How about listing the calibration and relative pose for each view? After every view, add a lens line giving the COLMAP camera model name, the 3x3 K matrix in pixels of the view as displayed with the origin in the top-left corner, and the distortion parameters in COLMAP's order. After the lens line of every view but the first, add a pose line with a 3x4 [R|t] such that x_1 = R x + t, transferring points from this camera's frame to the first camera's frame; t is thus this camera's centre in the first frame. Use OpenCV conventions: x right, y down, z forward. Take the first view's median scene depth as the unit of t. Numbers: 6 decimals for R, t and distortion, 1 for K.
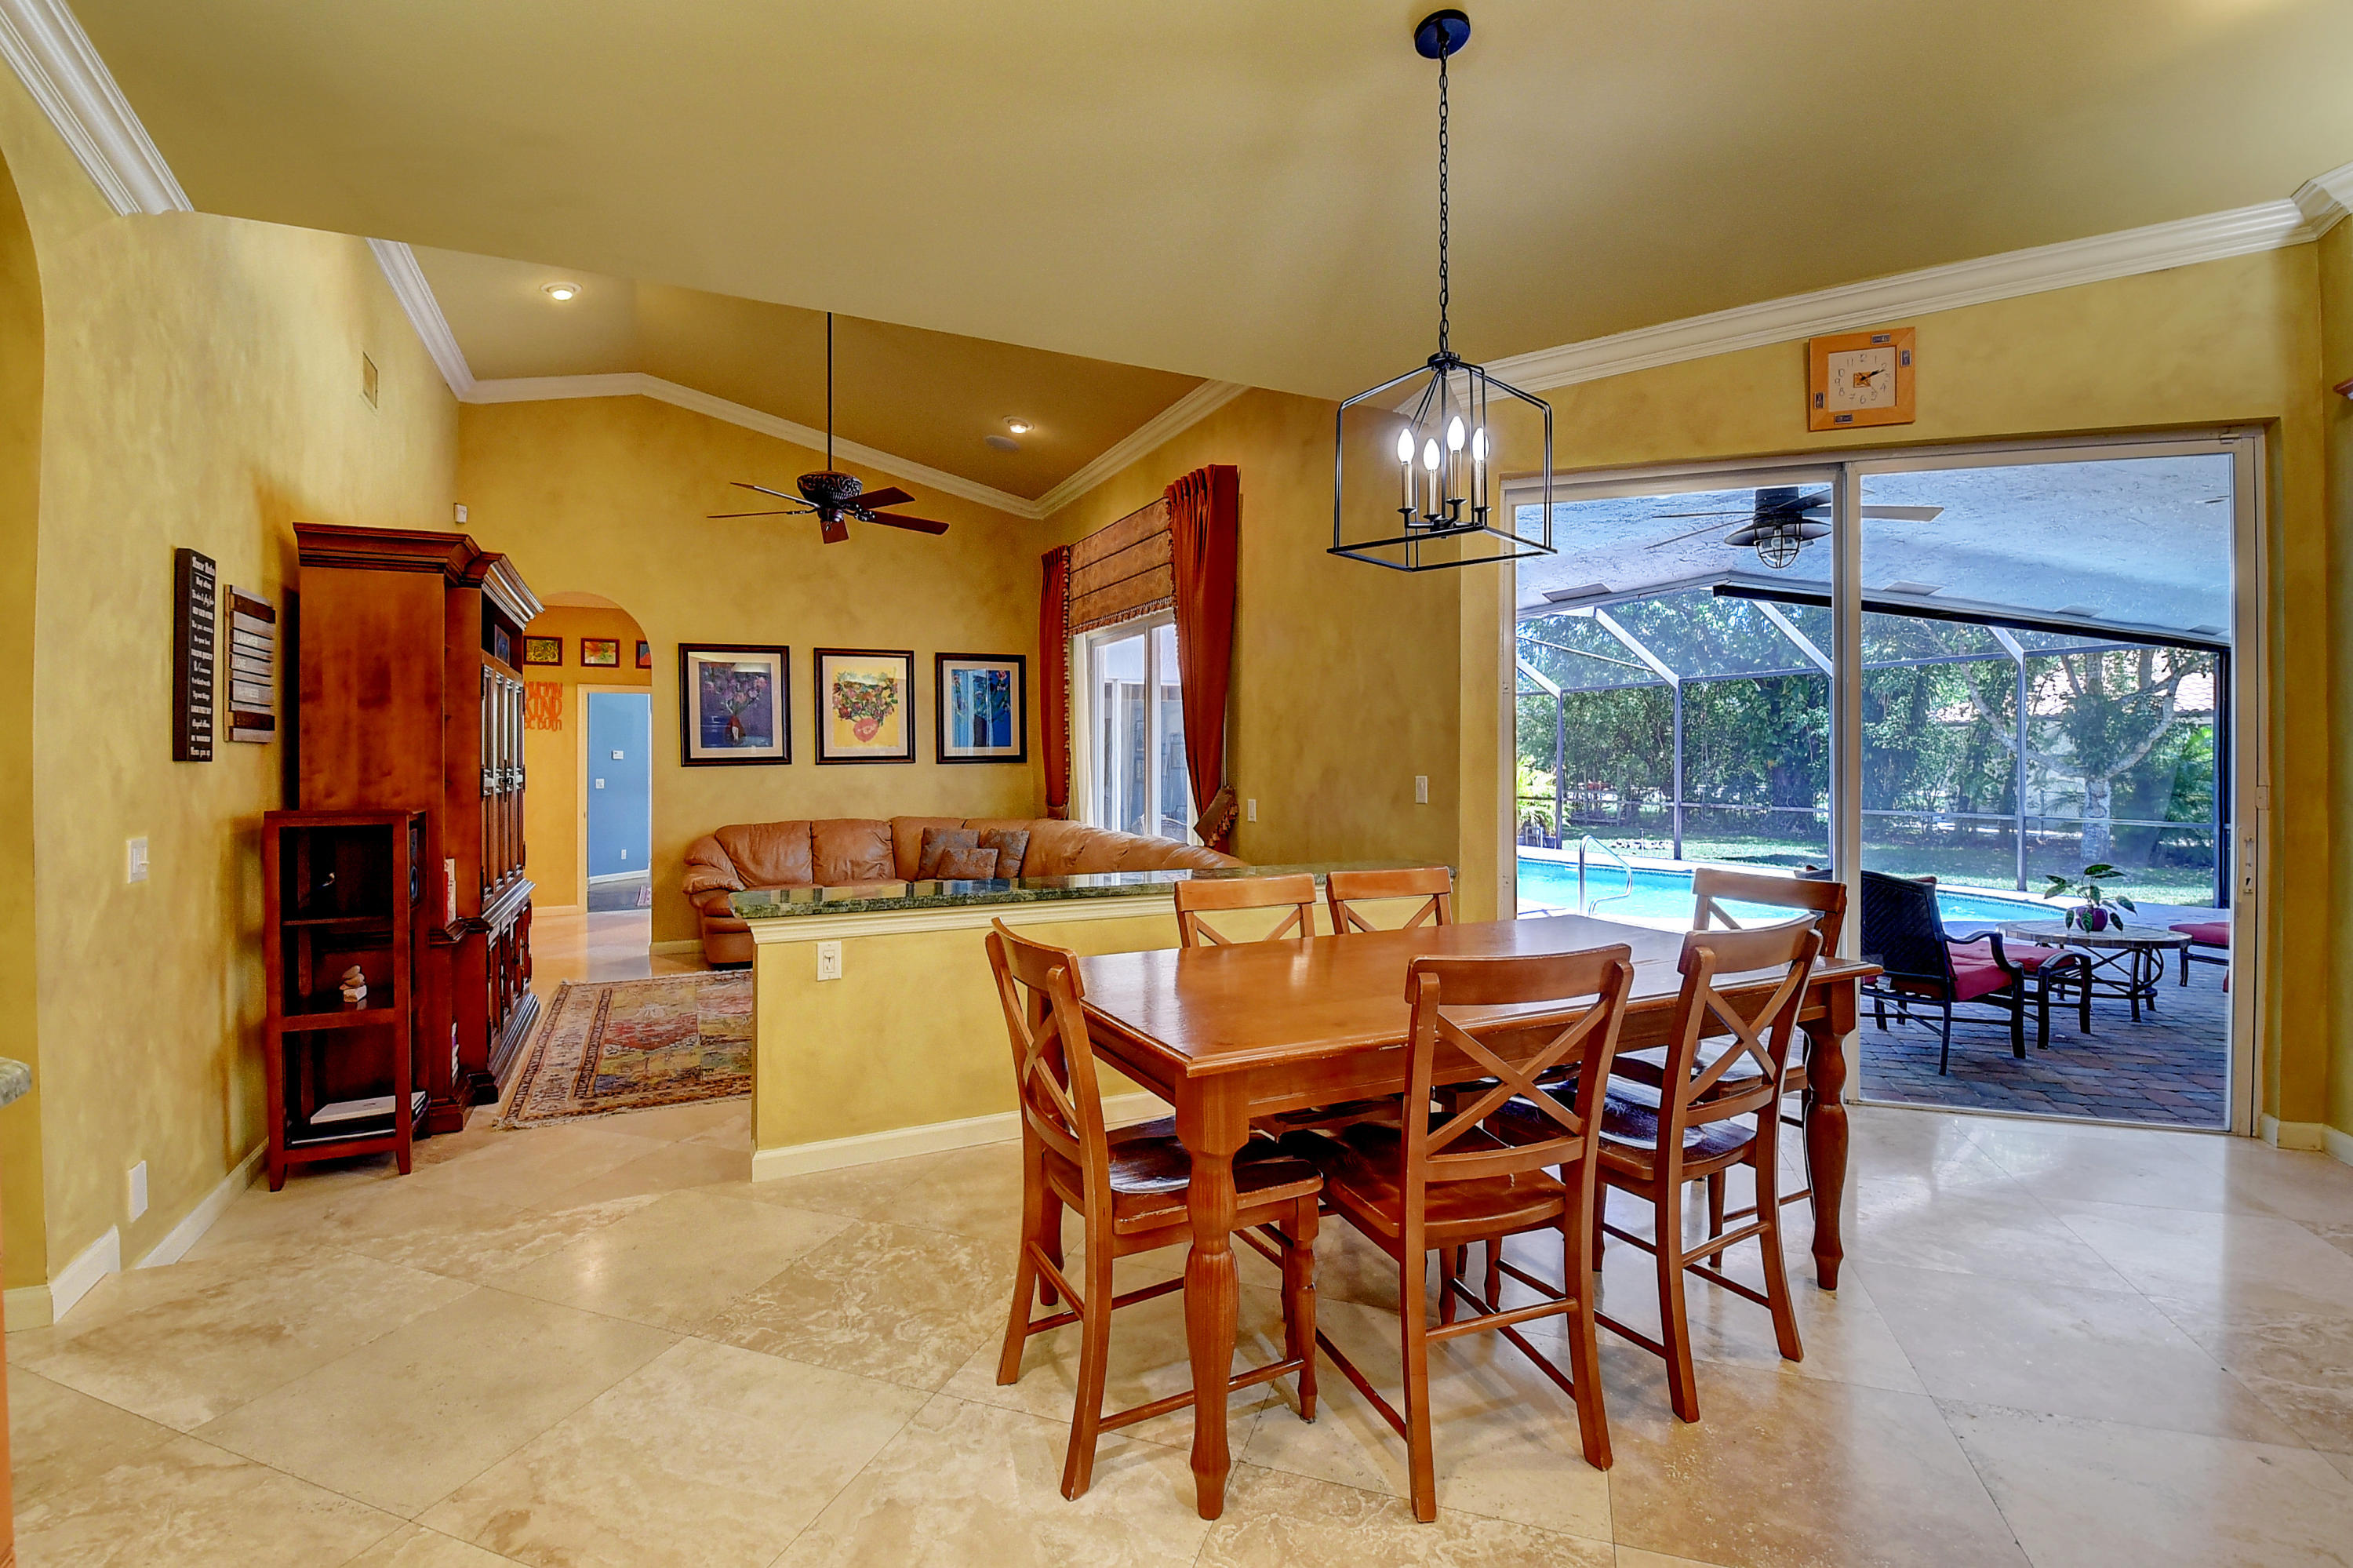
lens RADIAL K [[1037.6, 0, 1163.6], [0, 1037.6, 755.8], [0, 0, 1]] dist [-0.000604, -0.022935]
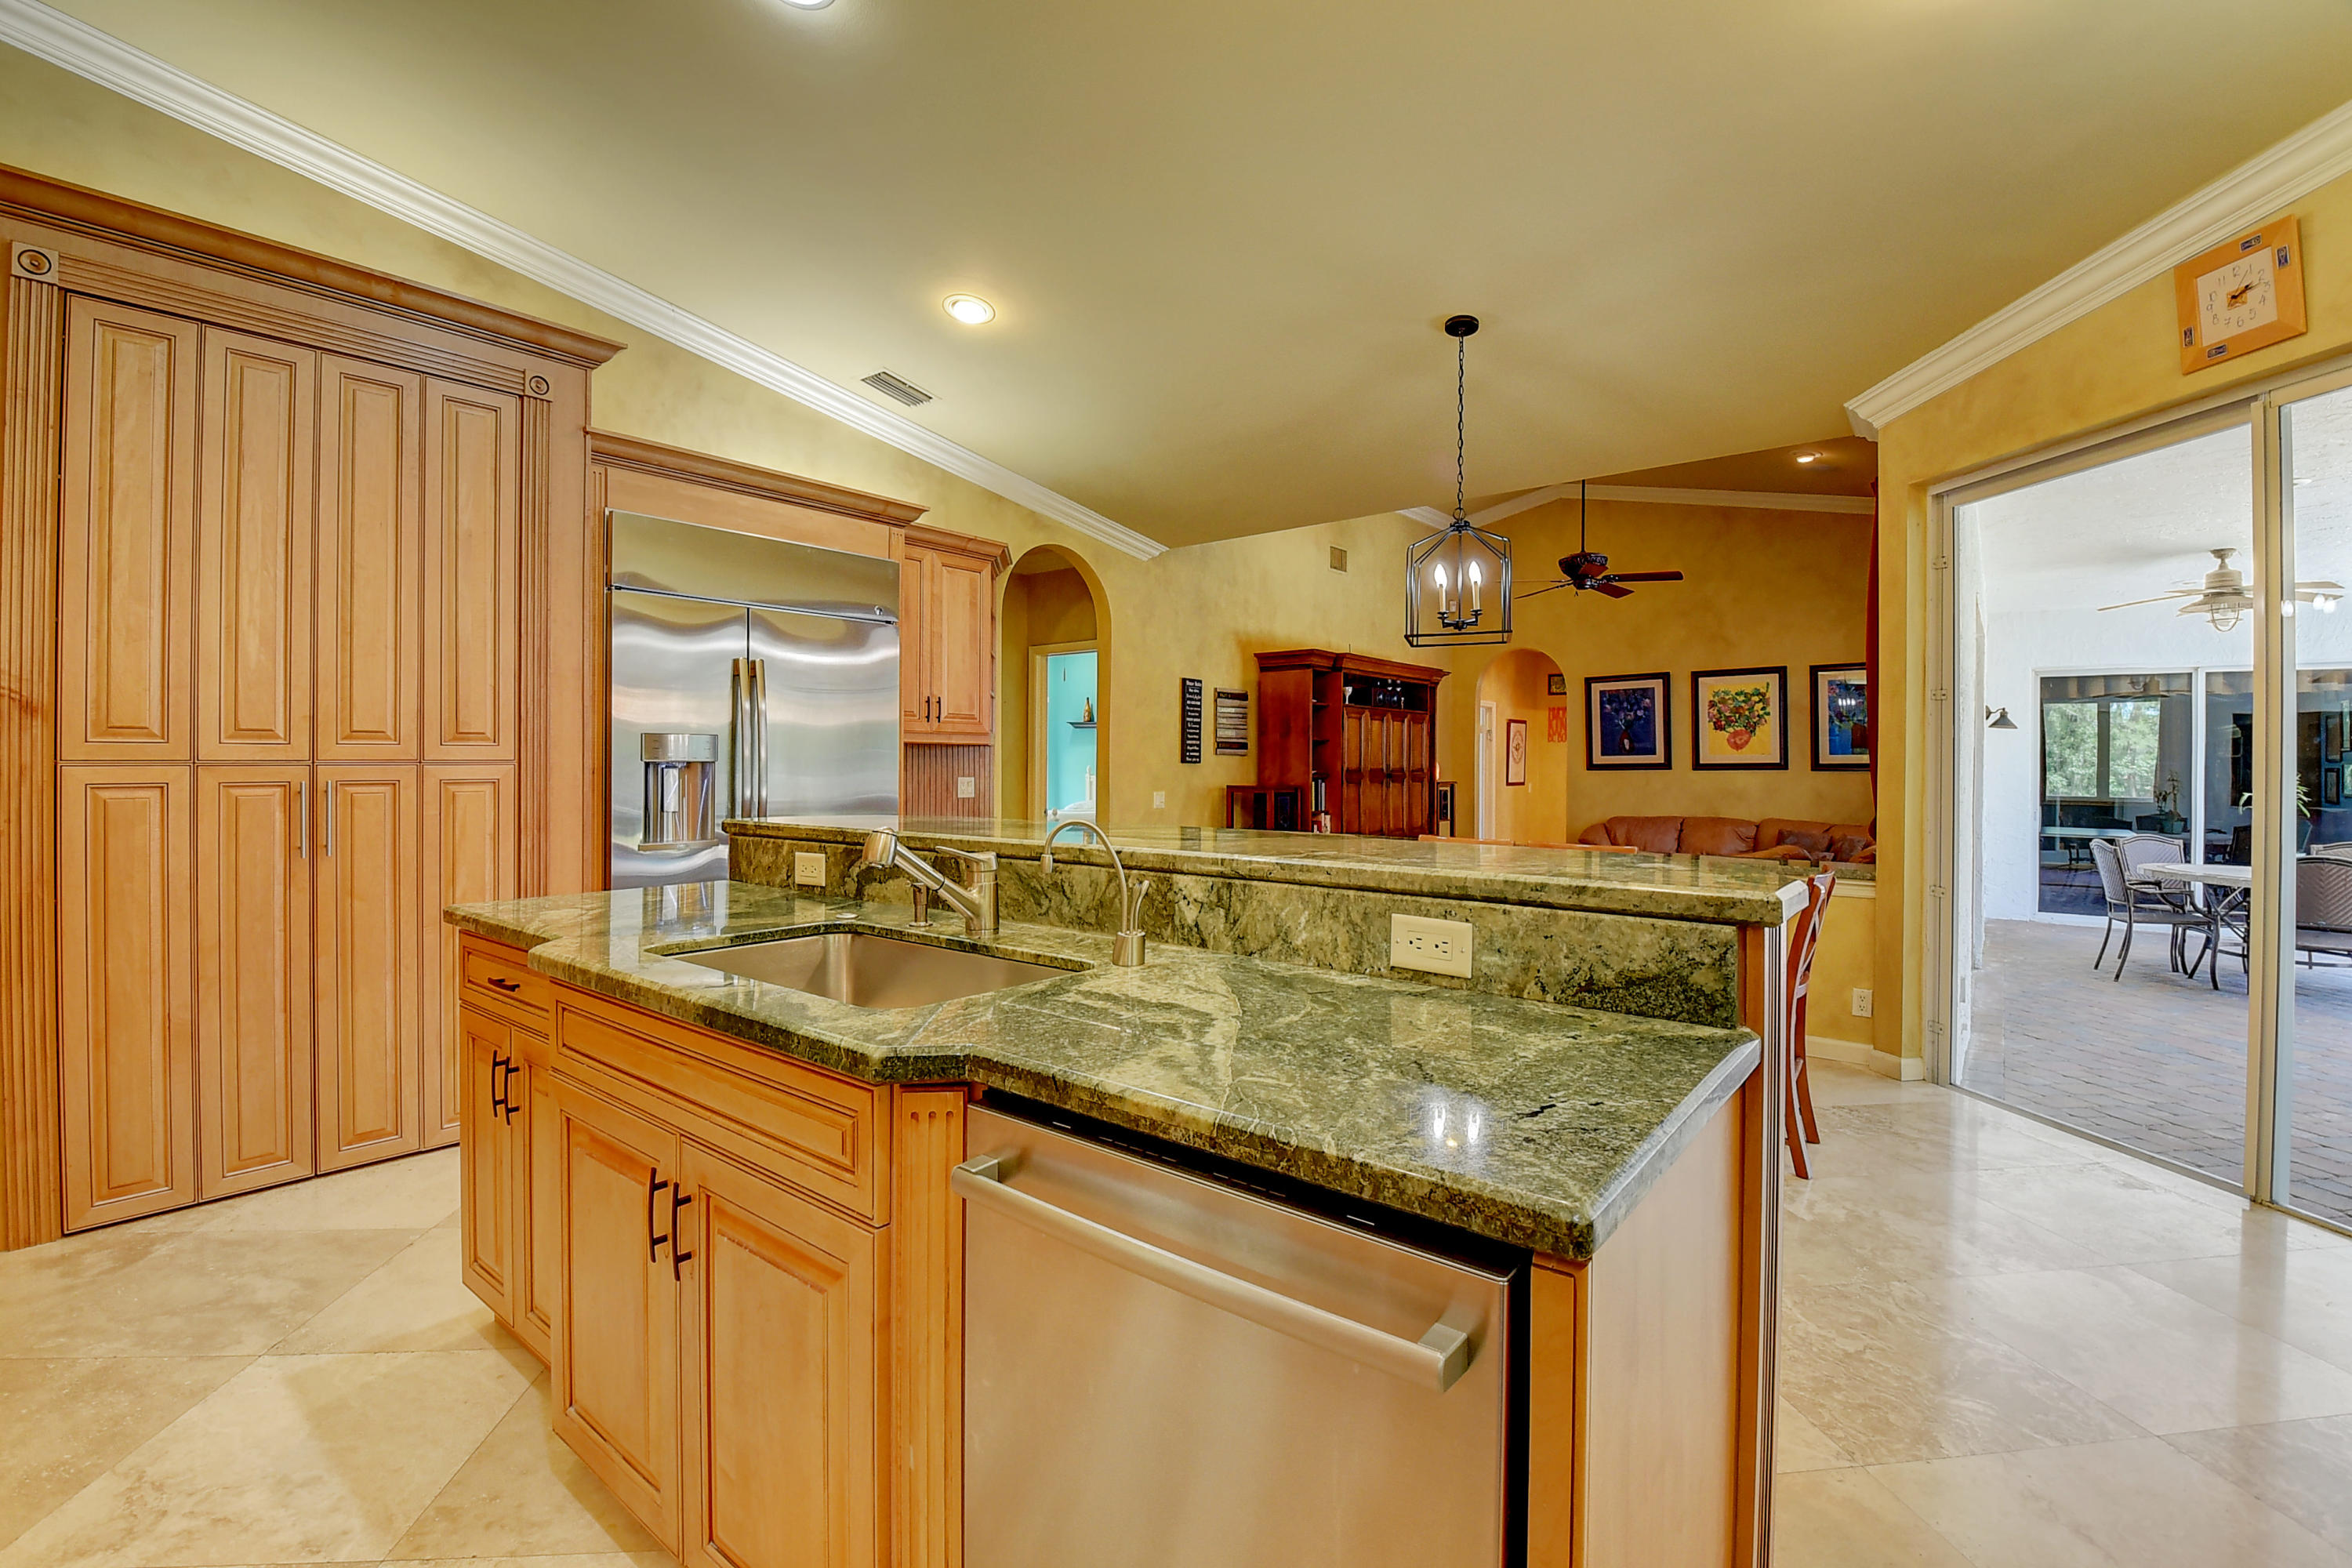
lens RADIAL K [[1037.1, 0, 1163.1], [0, 1037.1, 755.8], [0, 0, 1]] dist [-0.000604, -0.022935]
pose [[0.412179, -0.001374, -0.911102, 0.515522], [-0.004773, 0.999982, -0.003668, -0.000551], [0.911090, 0.005861, 0.412165, -0.040318]]
